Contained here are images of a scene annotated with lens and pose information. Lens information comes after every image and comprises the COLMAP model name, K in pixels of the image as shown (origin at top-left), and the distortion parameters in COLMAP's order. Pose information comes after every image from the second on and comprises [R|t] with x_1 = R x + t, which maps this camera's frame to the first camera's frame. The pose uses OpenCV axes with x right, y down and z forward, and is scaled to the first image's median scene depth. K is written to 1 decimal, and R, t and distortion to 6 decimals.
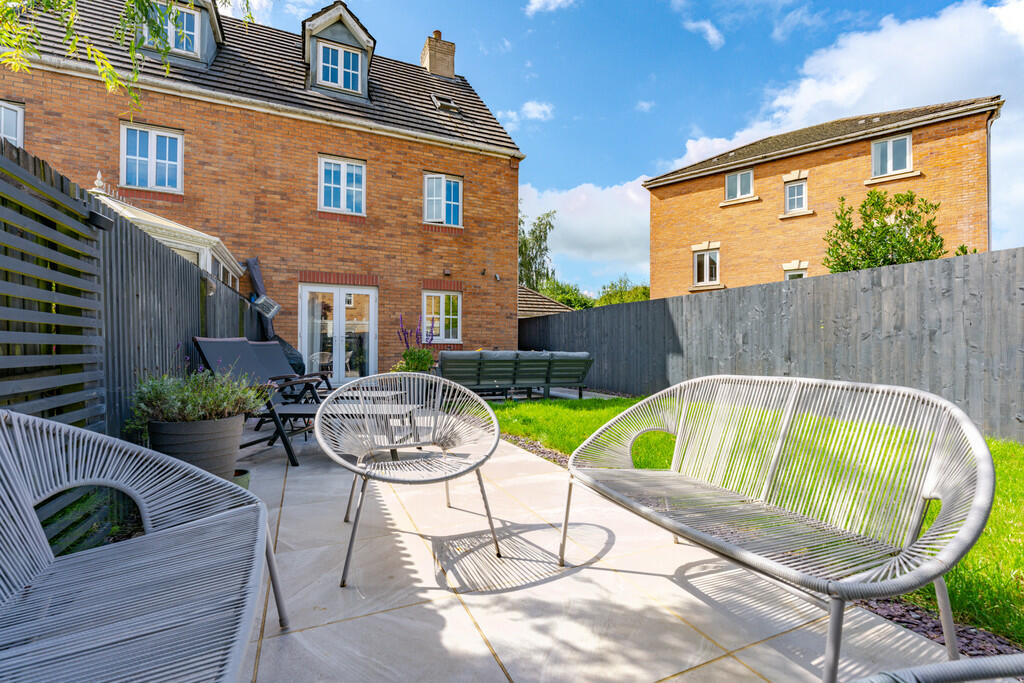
lens RADIAL K [[429.2, 0, 534.8], [0, 429.2, 350.7], [0, 0, 1]] dist [-0.000641, -0.000857]
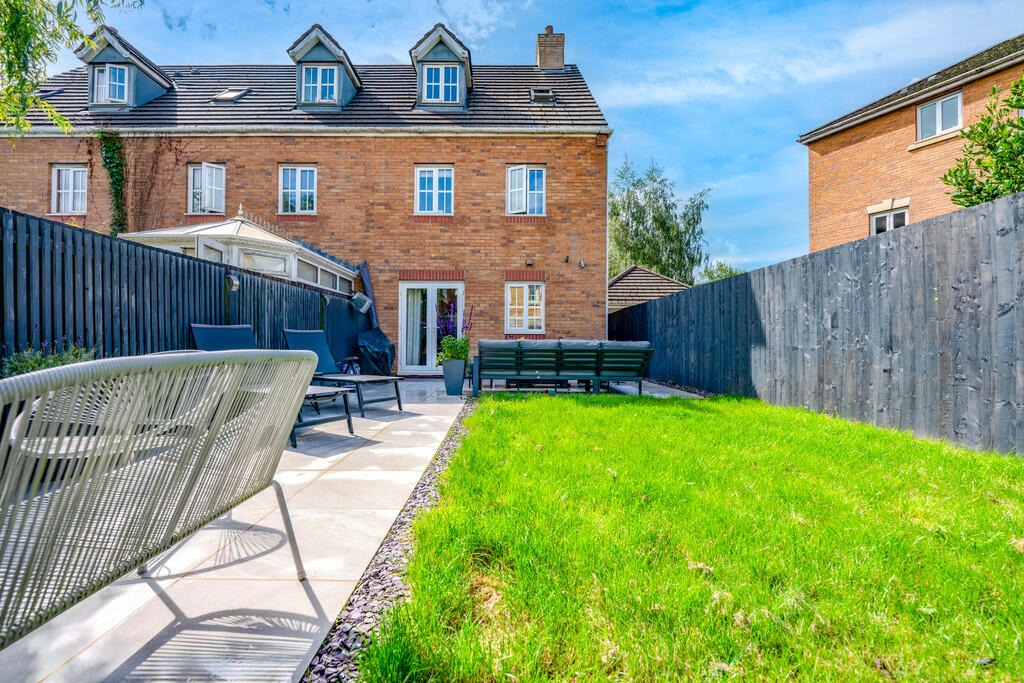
lens RADIAL K [[427.8, 0, 524.0], [0, 427.8, 343.6], [0, 0, 1]] dist [-0.009147, -0.001096]
pose [[0.916391, 0.001270, -0.400283, 0.192155], [-0.002490, 0.999994, -0.002528, 0.008500], [0.400278, 0.003314, 0.916388, 0.094616]]
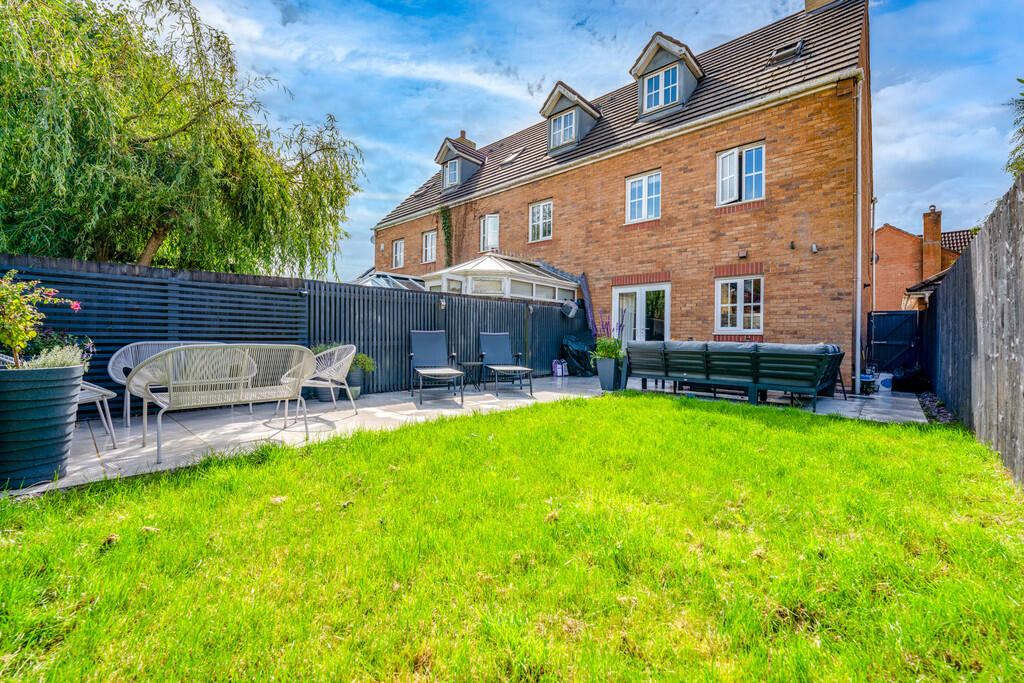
lens RADIAL K [[427.3, 0, 494.5], [0, 427.3, 340.9], [0, 0, 1]] dist [-0.008419, -0.000630]
pose [[0.374388, 0.004537, -0.927261, 0.450057], [-0.015105, 0.999885, -0.001206, 0.005277], [0.927149, 0.014457, 0.374414, 0.206939]]
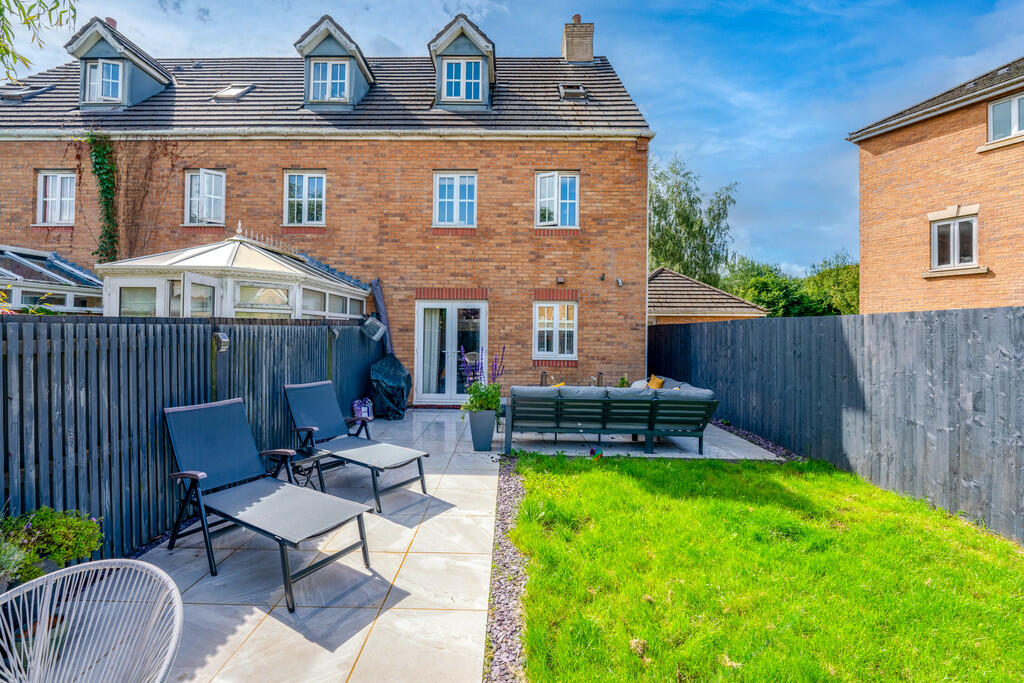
lens RADIAL K [[438.3, 0, 530.4], [0, 438.3, 334.4], [0, 0, 1]] dist [-0.010320, -0.000669]
pose [[0.911083, 0.005228, -0.412191, 0.121224], [-0.008031, 0.999955, -0.005068, -0.069168], [0.412146, 0.007927, 0.911083, 0.156225]]
